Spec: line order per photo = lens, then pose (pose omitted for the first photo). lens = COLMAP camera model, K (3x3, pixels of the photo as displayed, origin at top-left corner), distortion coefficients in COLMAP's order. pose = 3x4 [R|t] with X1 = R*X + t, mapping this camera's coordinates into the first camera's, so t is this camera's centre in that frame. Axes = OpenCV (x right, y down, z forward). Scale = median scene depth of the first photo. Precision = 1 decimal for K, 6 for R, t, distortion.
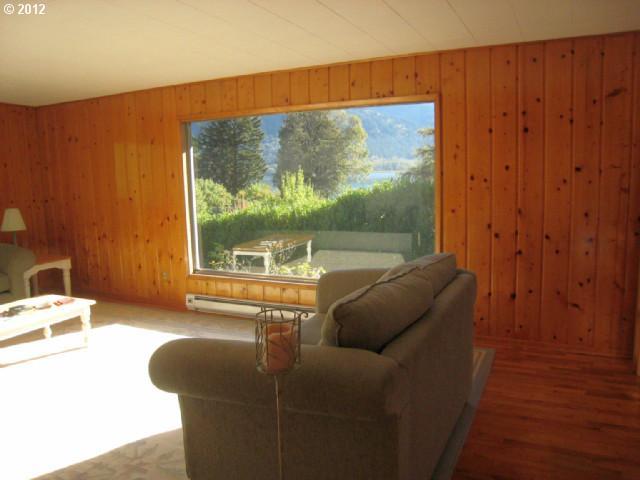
lens RADIAL K [[535.0, 0, 312.5], [0, 535.0, 249.0], [0, 0, 1]] dist [-0.158429, 0.110898]
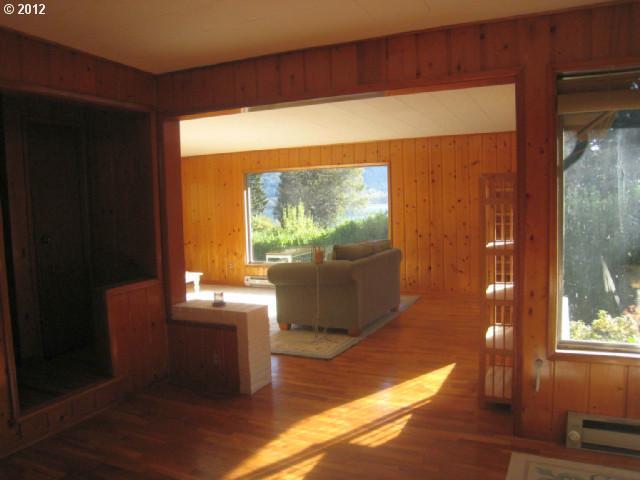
lens RADIAL K [[535.0, 0, 312.5], [0, 535.0, 249.0], [0, 0, 1]] dist [-0.158429, 0.110898]
pose [[0.999992, 0.001306, 0.003665, -0.028932], [-0.001081, 0.998146, -0.060857, 0.088312], [-0.003737, 0.060852, 0.998140, -0.581366]]
